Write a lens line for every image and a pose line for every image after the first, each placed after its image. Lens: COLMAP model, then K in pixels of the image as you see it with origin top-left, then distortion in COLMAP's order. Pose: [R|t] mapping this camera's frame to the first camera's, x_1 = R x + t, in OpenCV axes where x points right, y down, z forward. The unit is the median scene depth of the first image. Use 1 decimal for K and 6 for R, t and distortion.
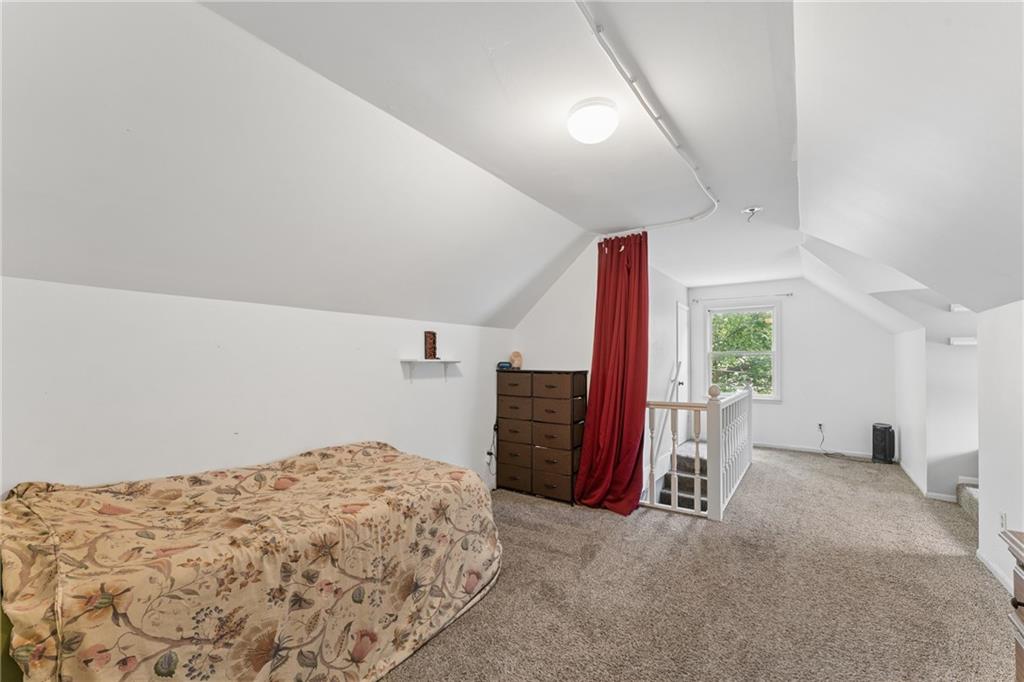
lens RADIAL K [[413.8, 0, 501.9], [0, 413.8, 363.4], [0, 0, 1]] dist [0.000262, 0.000011]
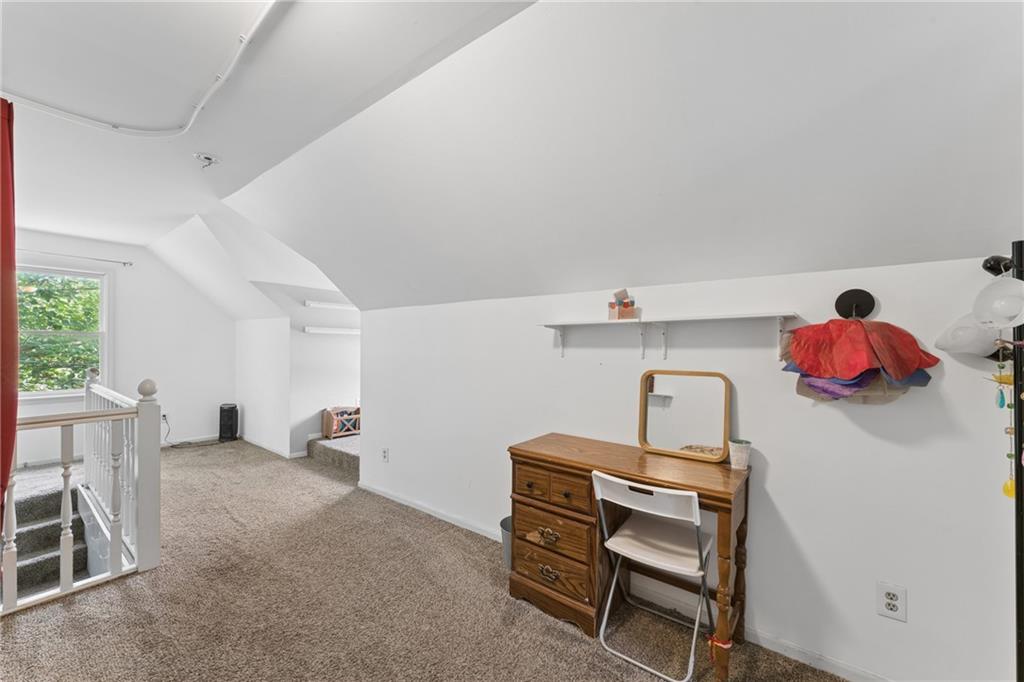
lens RADIAL K [[413.8, 0, 514.8], [0, 413.8, 349.0], [0, 0, 1]] dist [0.000262, 0.000011]
pose [[0.028189, -0.007908, 0.999571, -0.161307], [0.001399, 0.999968, 0.007872, -0.003560], [-0.999602, 0.001177, 0.028199, 0.324377]]
